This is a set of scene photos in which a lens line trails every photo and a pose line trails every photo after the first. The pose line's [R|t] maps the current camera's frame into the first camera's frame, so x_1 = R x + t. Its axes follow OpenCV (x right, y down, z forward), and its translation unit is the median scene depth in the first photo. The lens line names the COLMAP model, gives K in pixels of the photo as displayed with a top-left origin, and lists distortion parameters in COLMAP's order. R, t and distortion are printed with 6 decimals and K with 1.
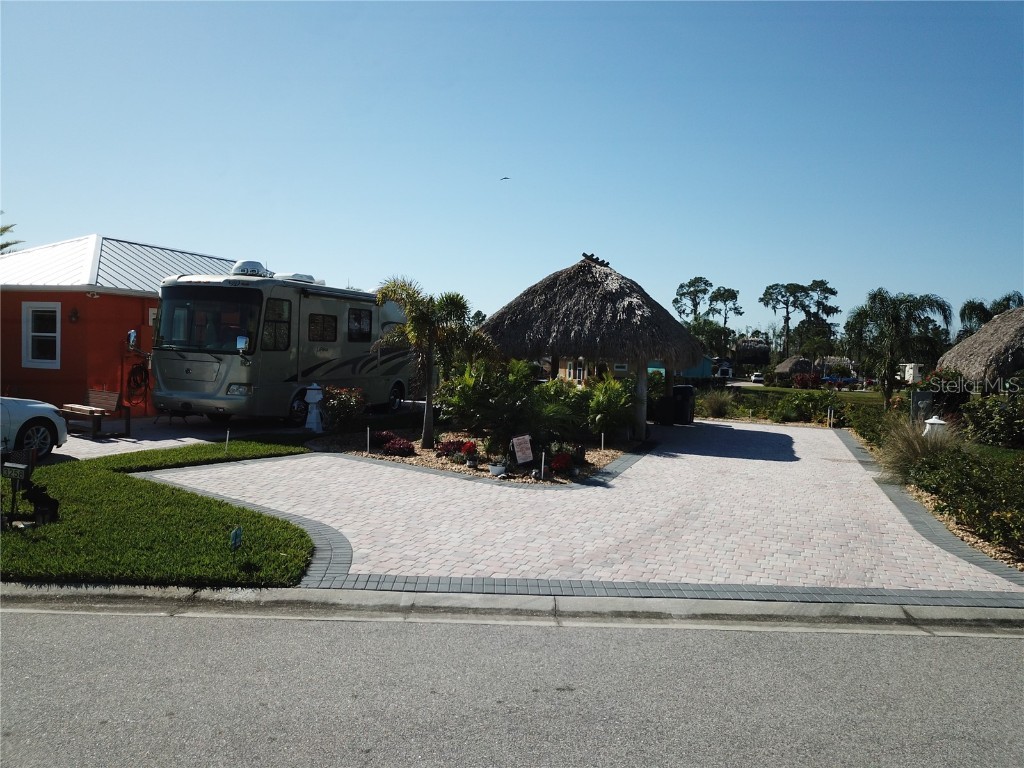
lens RADIAL K [[782.0, 0, 516.6], [0, 782.0, 385.1], [0, 0, 1]] dist [0.009365, -0.004468]
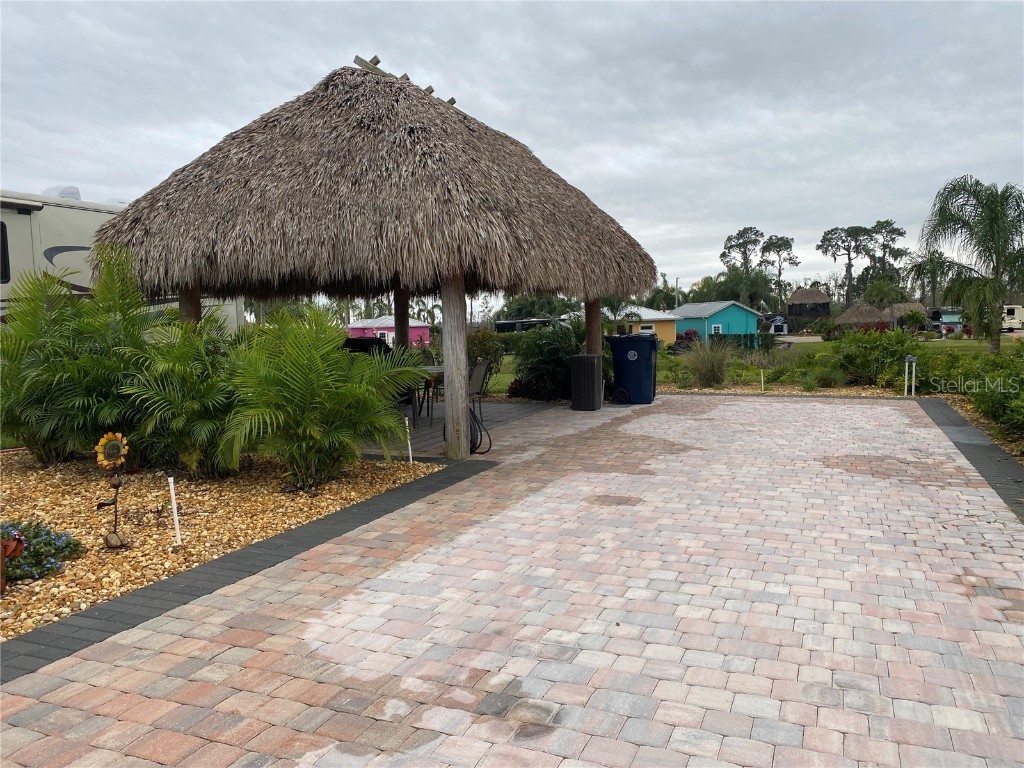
lens RADIAL K [[782.0, 0, 516.6], [0, 782.0, 385.1], [0, 0, 1]] dist [0.009365, -0.004468]
pose [[0.995563, -0.054192, -0.076919, 0.025367], [0.056748, 0.997893, 0.031451, 0.002273], [0.075053, -0.035677, 0.996541, 0.065038]]
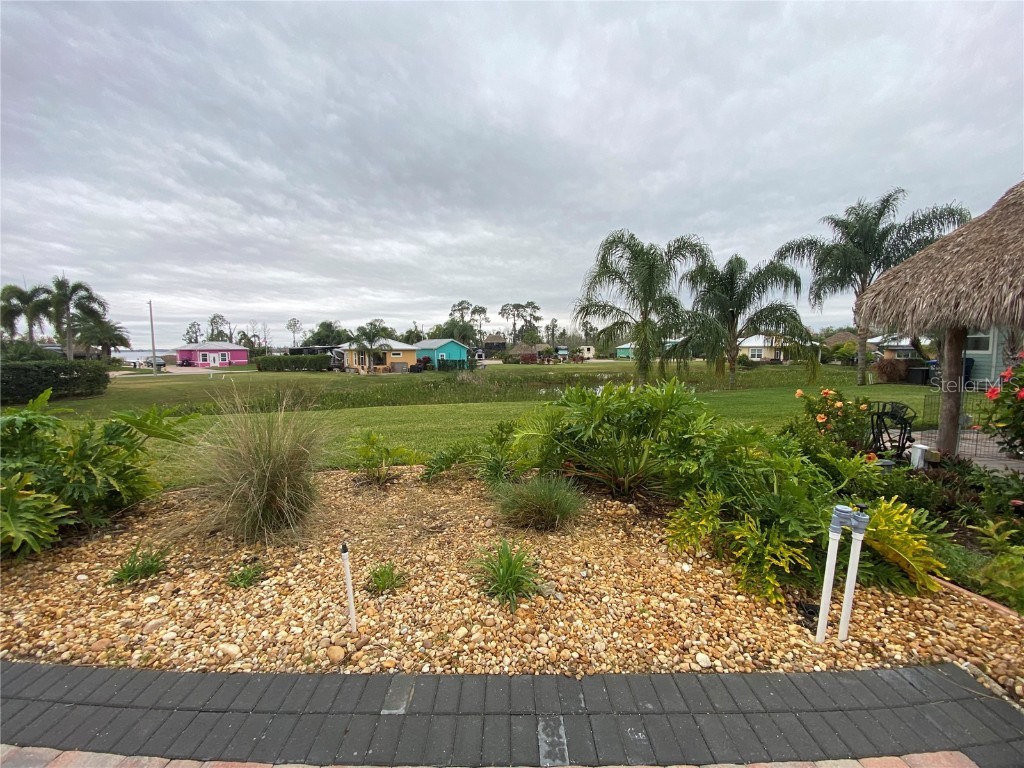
lens RADIAL K [[402.4, 0, 518.7], [0, 402.4, 392.2], [0, 0, 1]] dist [0.032081, -0.000086]
pose [[0.941462, -0.072482, 0.329235, 0.047040], [0.050236, 0.995873, 0.075592, -0.000348], [-0.333355, -0.054628, 0.941217, 0.141460]]
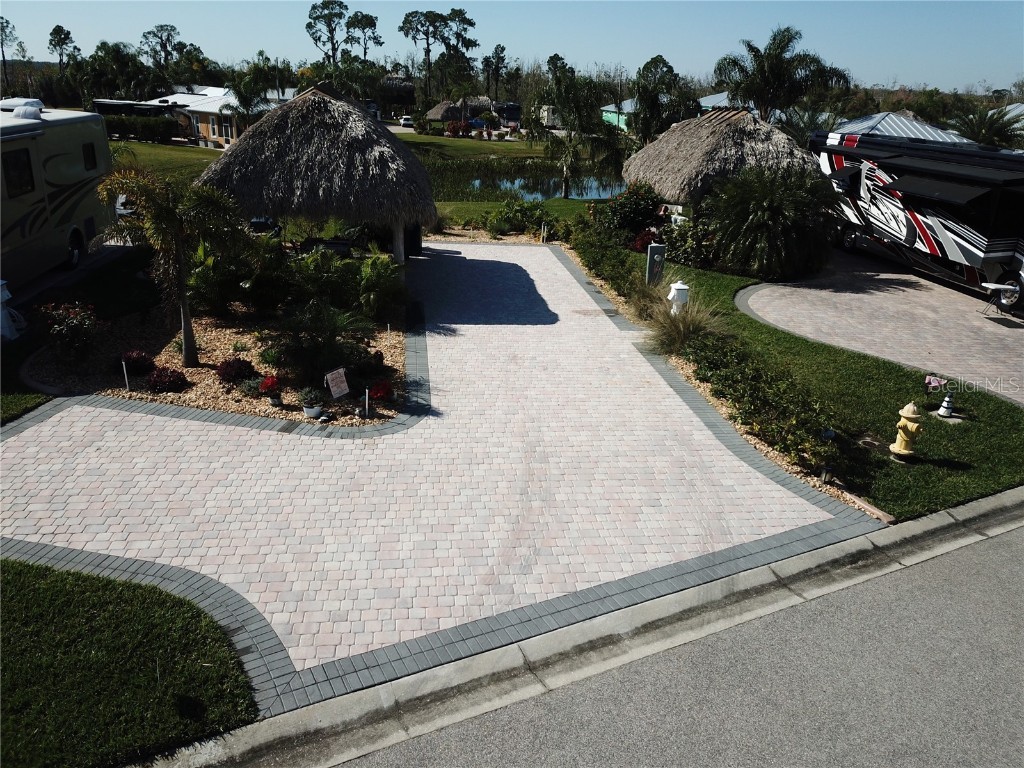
lens RADIAL K [[782.0, 0, 516.6], [0, 782.0, 385.1], [0, 0, 1]] dist [0.009365, -0.004468]
pose [[0.899375, -0.148921, 0.411031, -0.014516], [0.004093, 0.943020, 0.332711, -0.017639], [-0.437158, -0.297550, 0.848739, 0.009795]]
